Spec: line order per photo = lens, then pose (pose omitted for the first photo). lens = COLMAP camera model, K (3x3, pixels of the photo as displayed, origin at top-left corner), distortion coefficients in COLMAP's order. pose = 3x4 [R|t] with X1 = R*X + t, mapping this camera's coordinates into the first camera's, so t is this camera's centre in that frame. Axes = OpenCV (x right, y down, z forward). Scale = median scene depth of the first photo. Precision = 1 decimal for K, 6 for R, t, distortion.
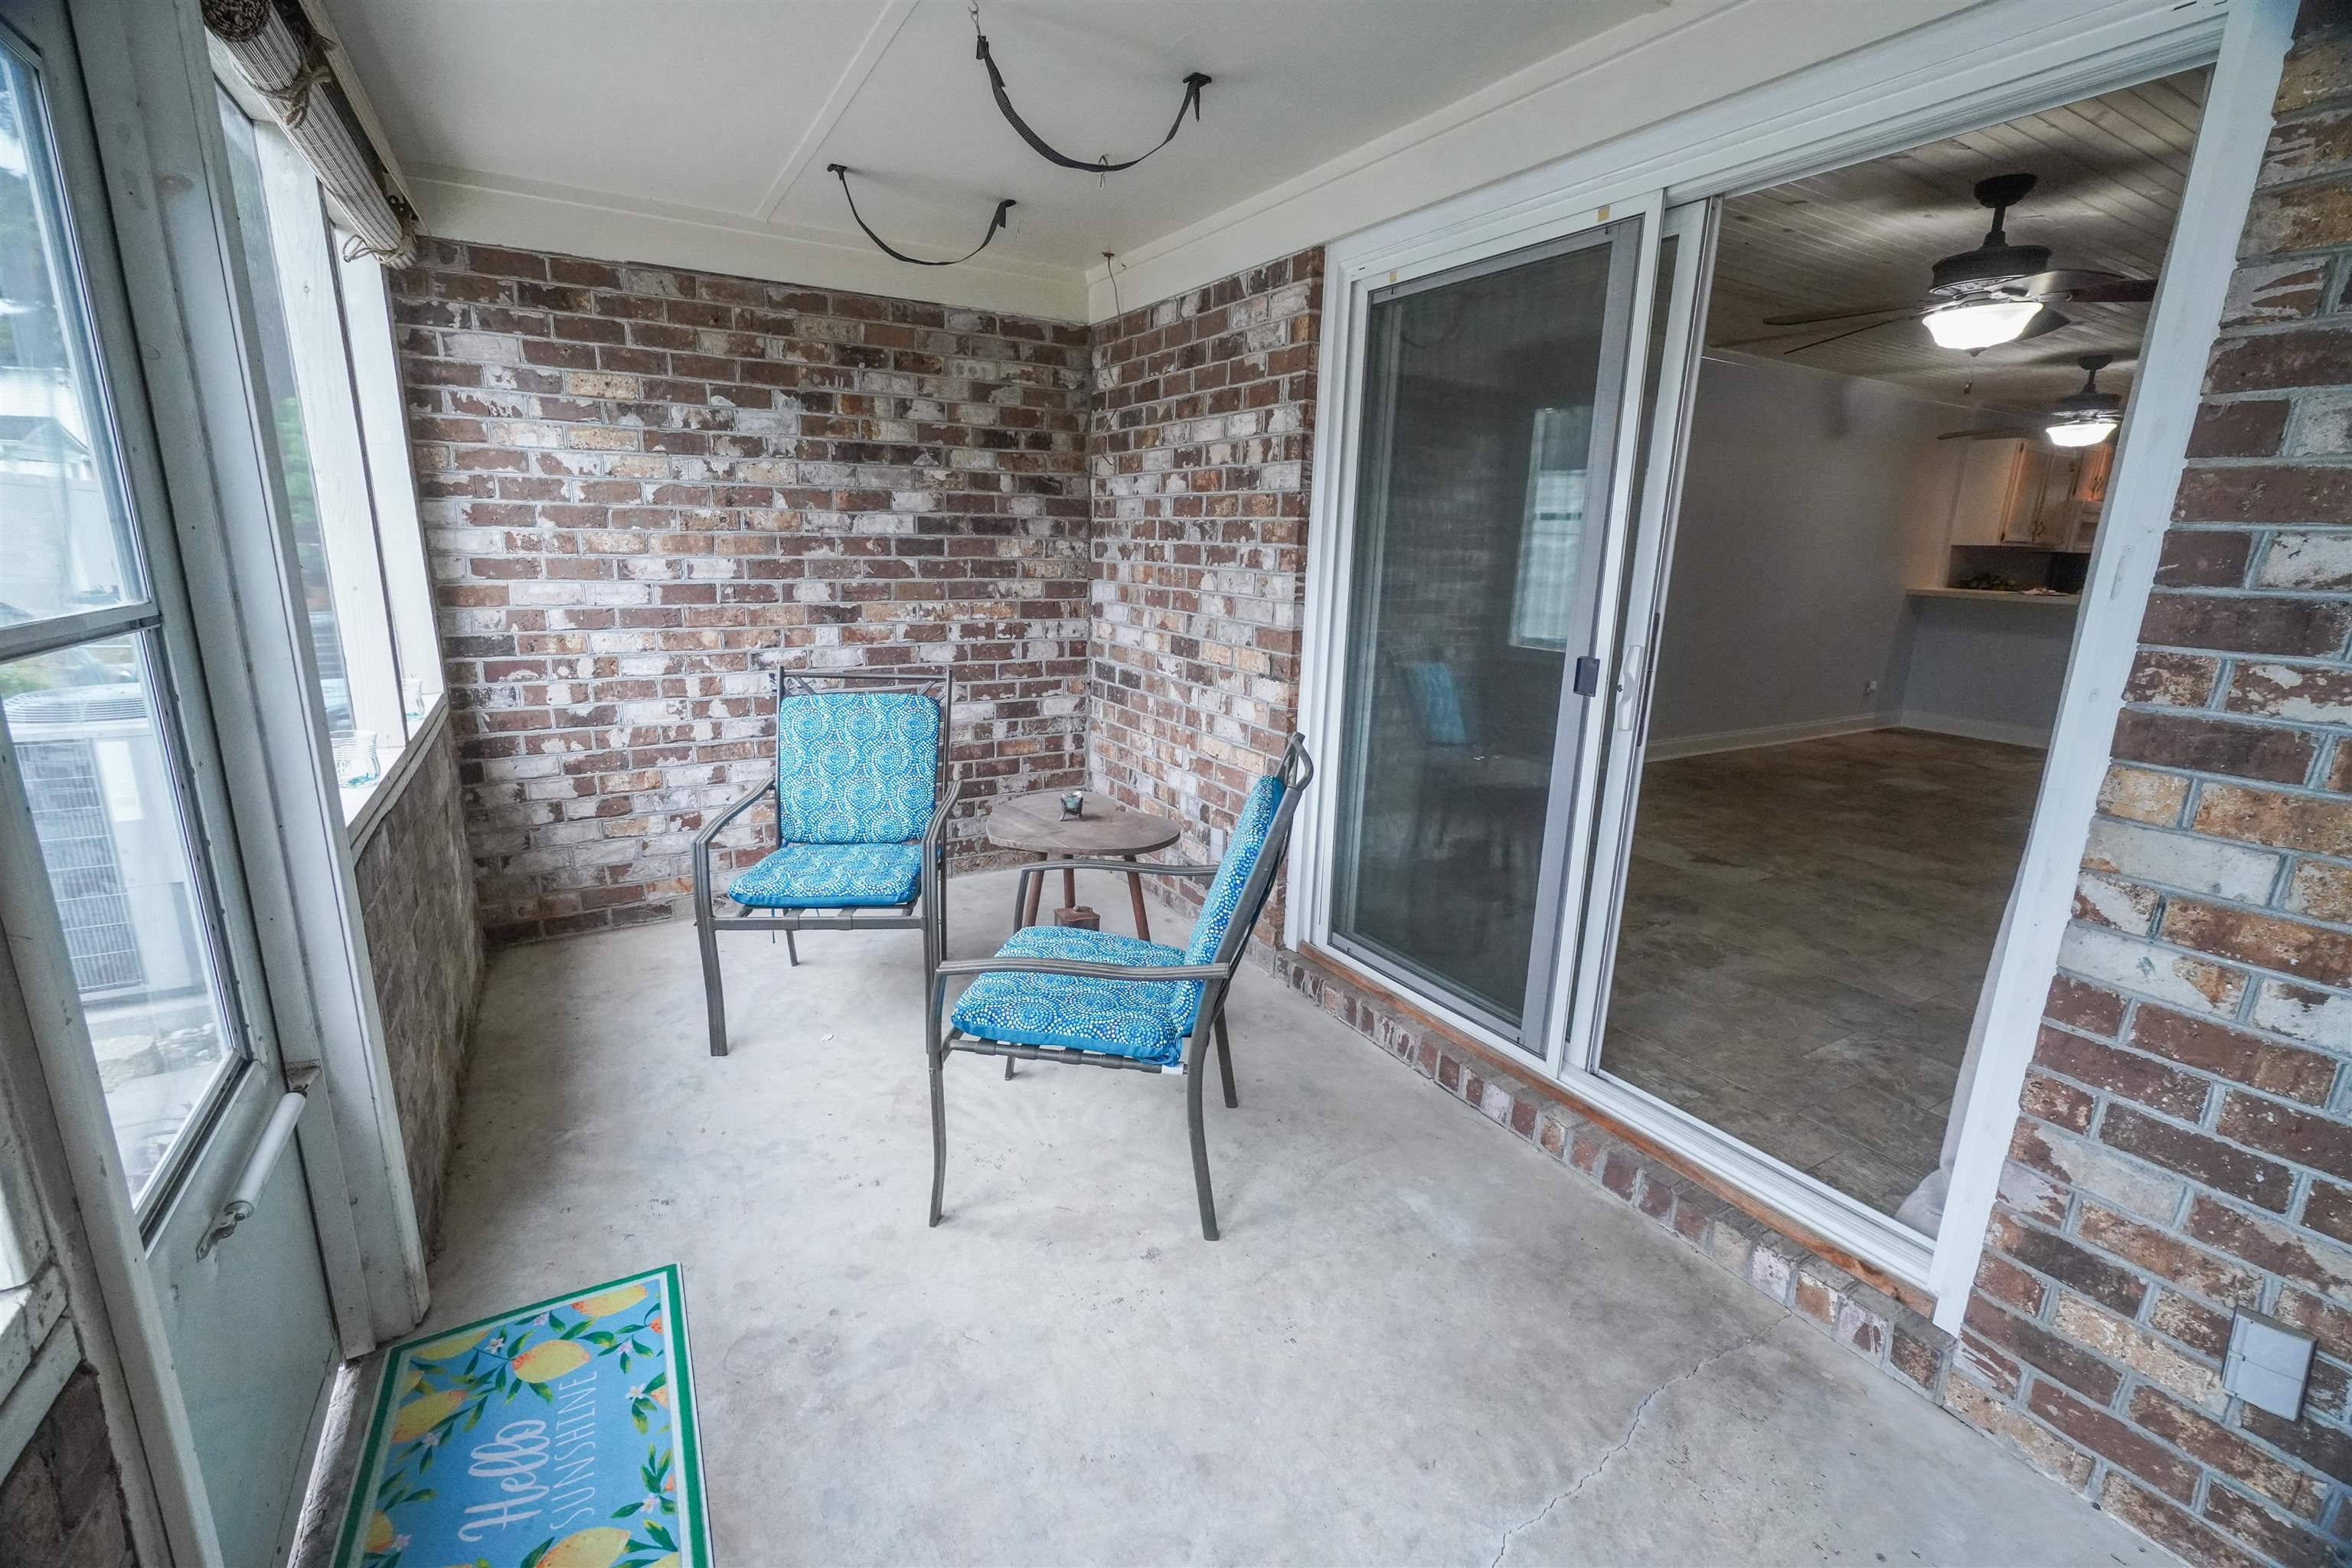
lens RADIAL K [[1005.3, 0, 1167.1], [0, 1005.3, 782.8], [0, 0, 1]] dist [-0.013960, 0.004734]
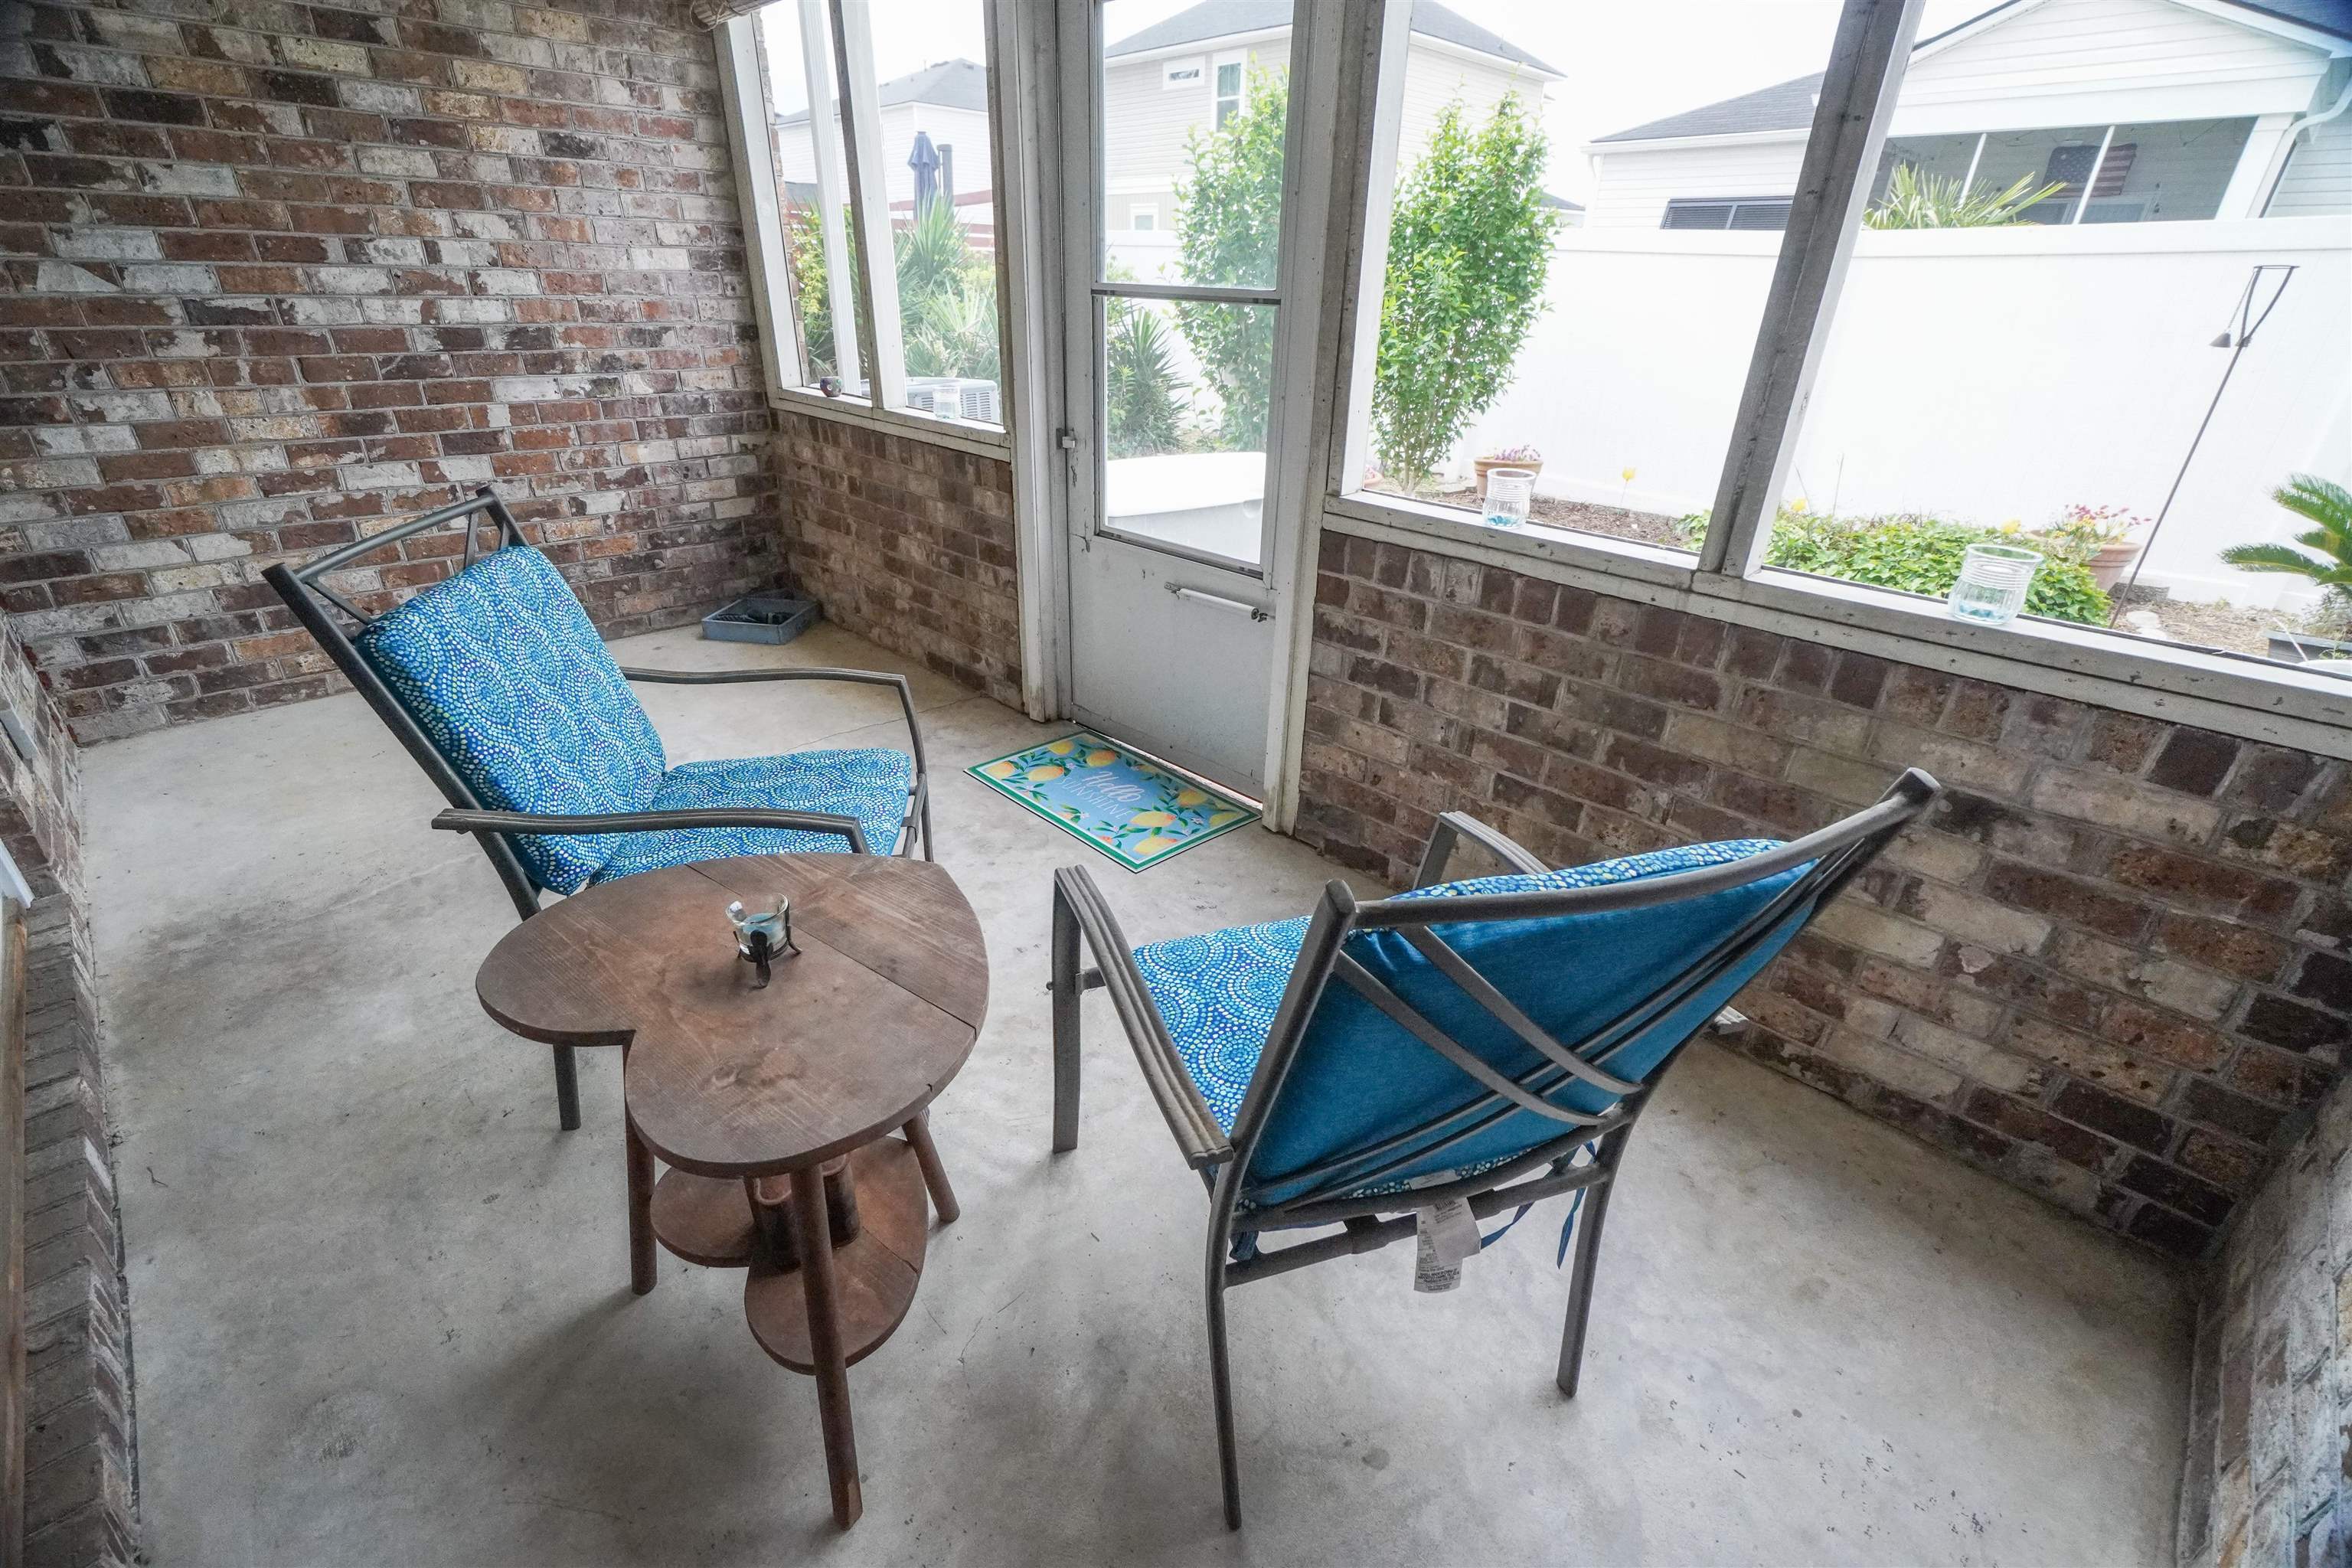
lens RADIAL K [[1005.3, 0, 1165.1], [0, 1005.3, 783.0], [0, 0, 1]] dist [-0.013960, 0.004734]
pose [[-0.968641, 0.069178, -0.238640, -0.128969], [-0.103804, 0.759949, 0.641640, -0.233972], [0.225742, 0.646290, -0.728937, 1.035968]]
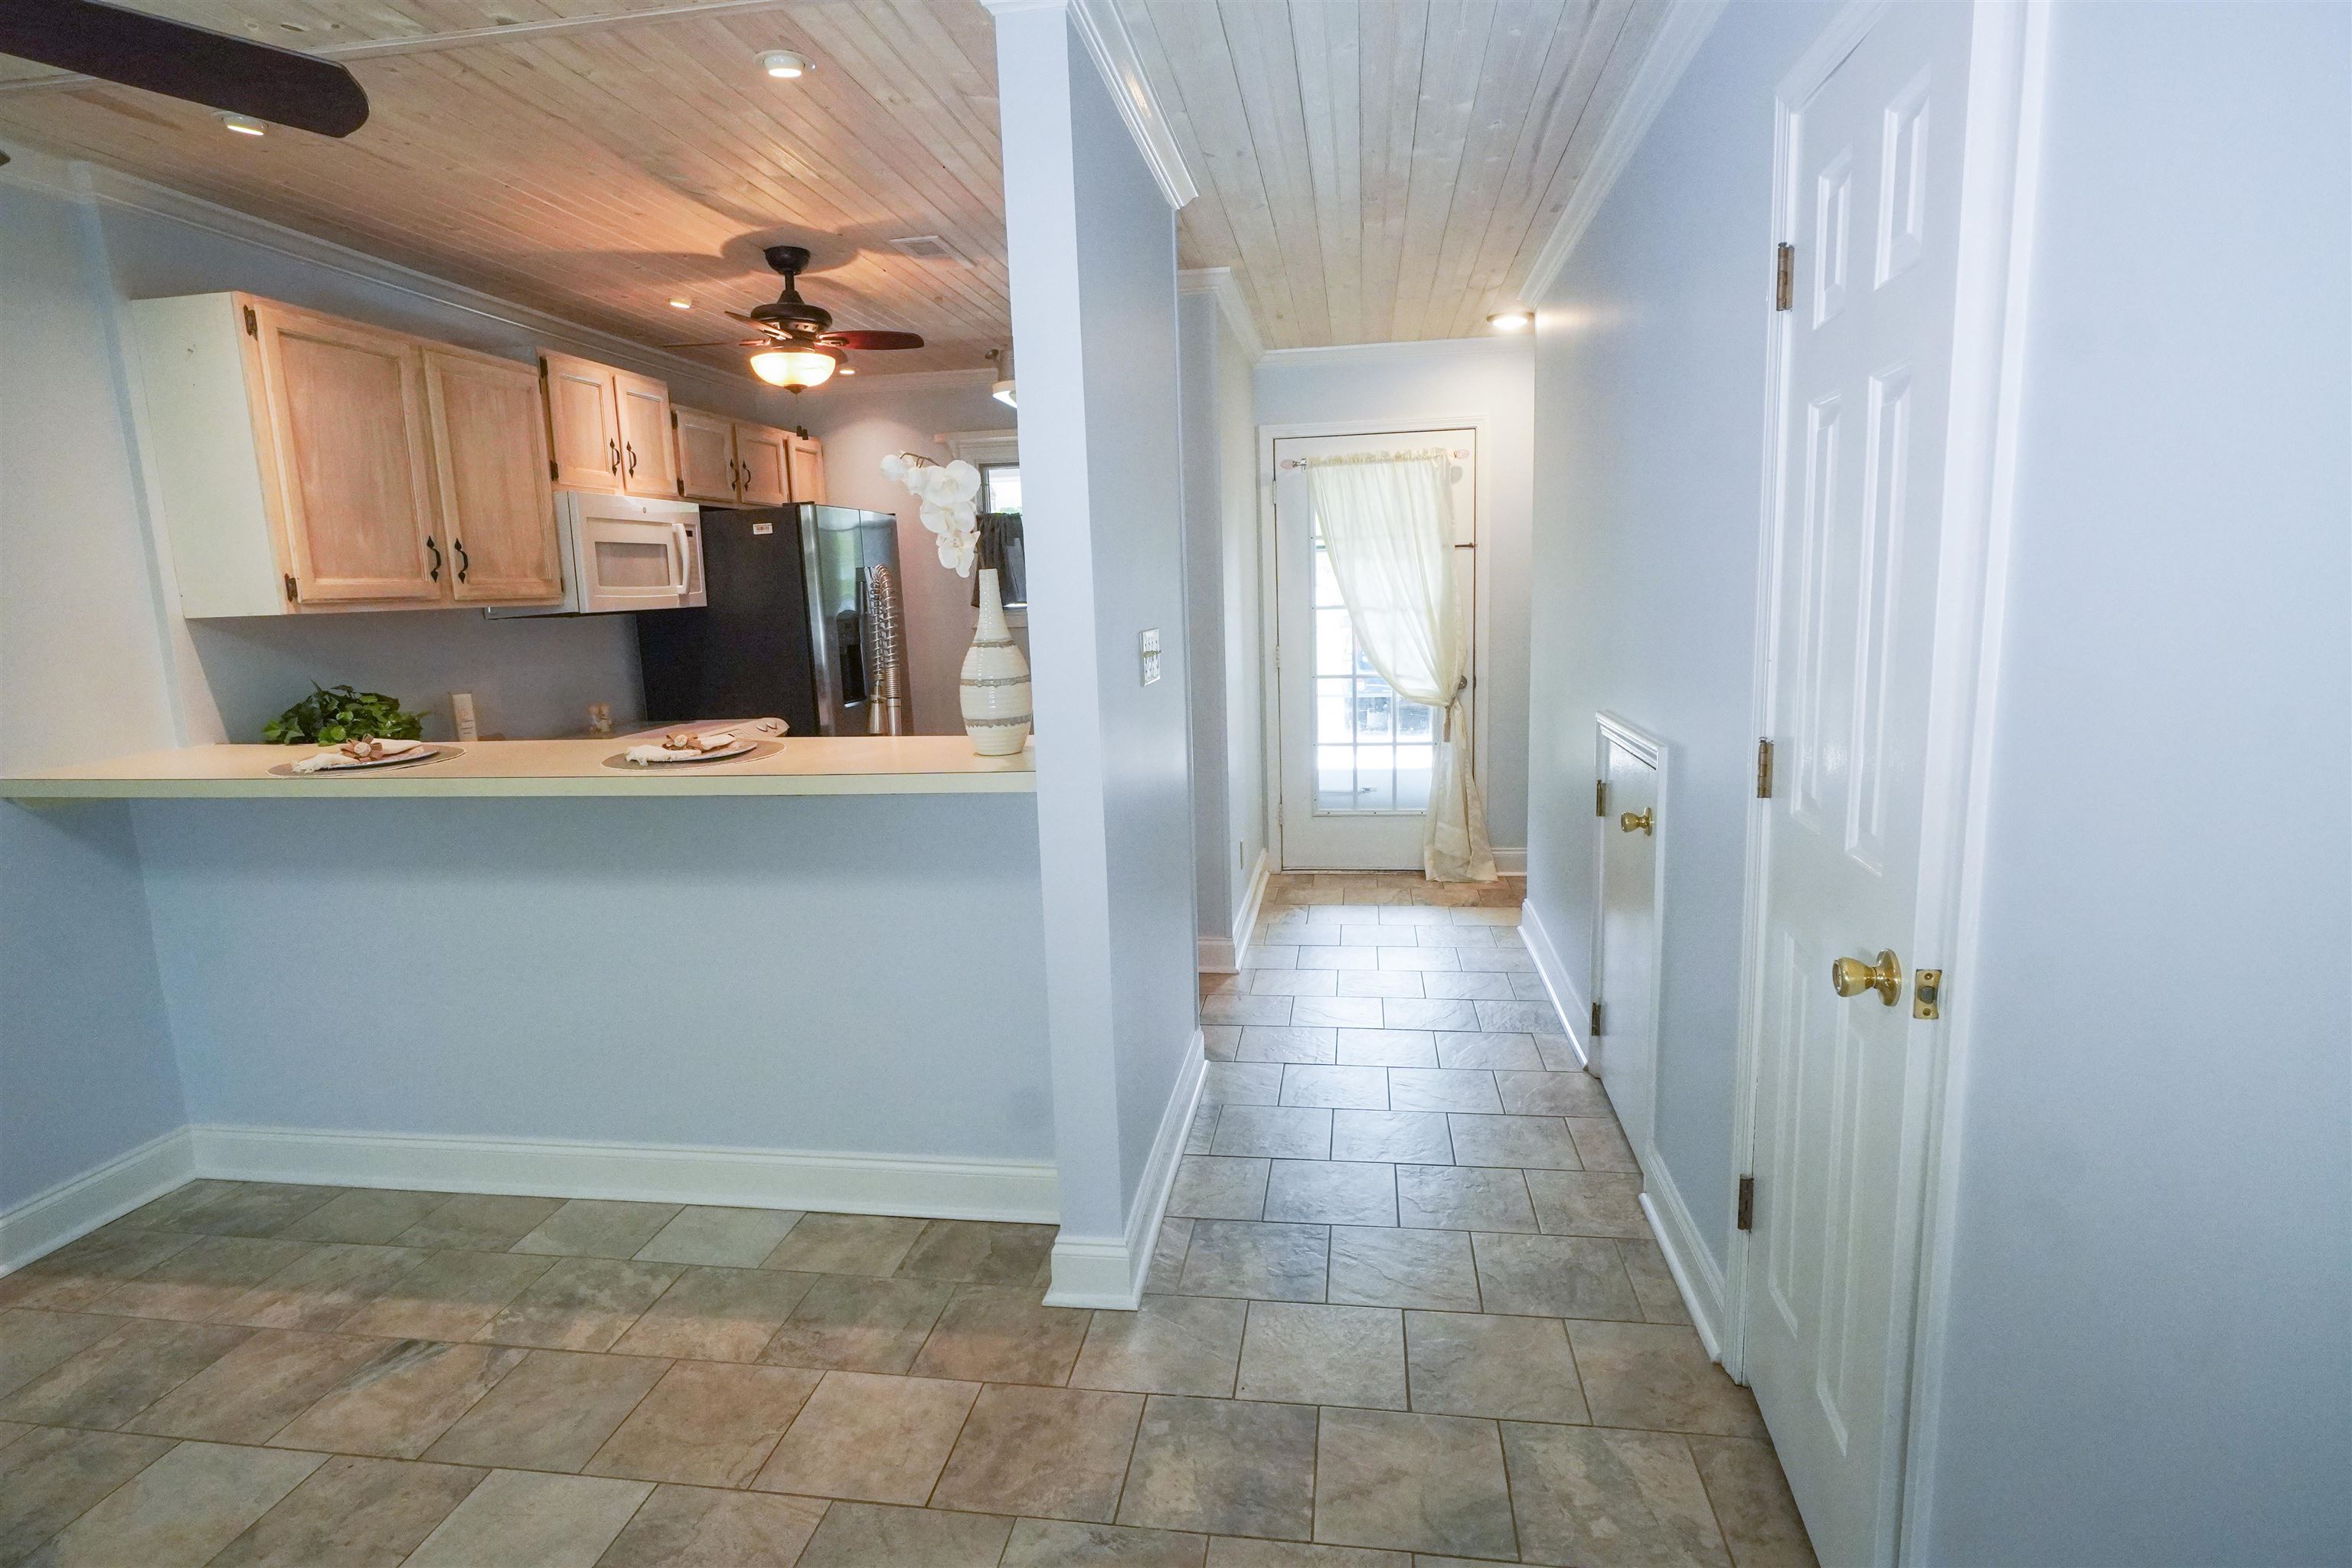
lens RADIAL K [[1178.9, 0, 1180.9], [0, 1178.9, 766.1], [0, 0, 1]] dist [-0.005764, 0.001688]
pose [[0.629619, -0.165245, 0.759127, 1.528469], [0.234568, 0.971951, 0.017022, -0.268338], [-0.740647, 0.167349, 0.650720, 1.135971]]
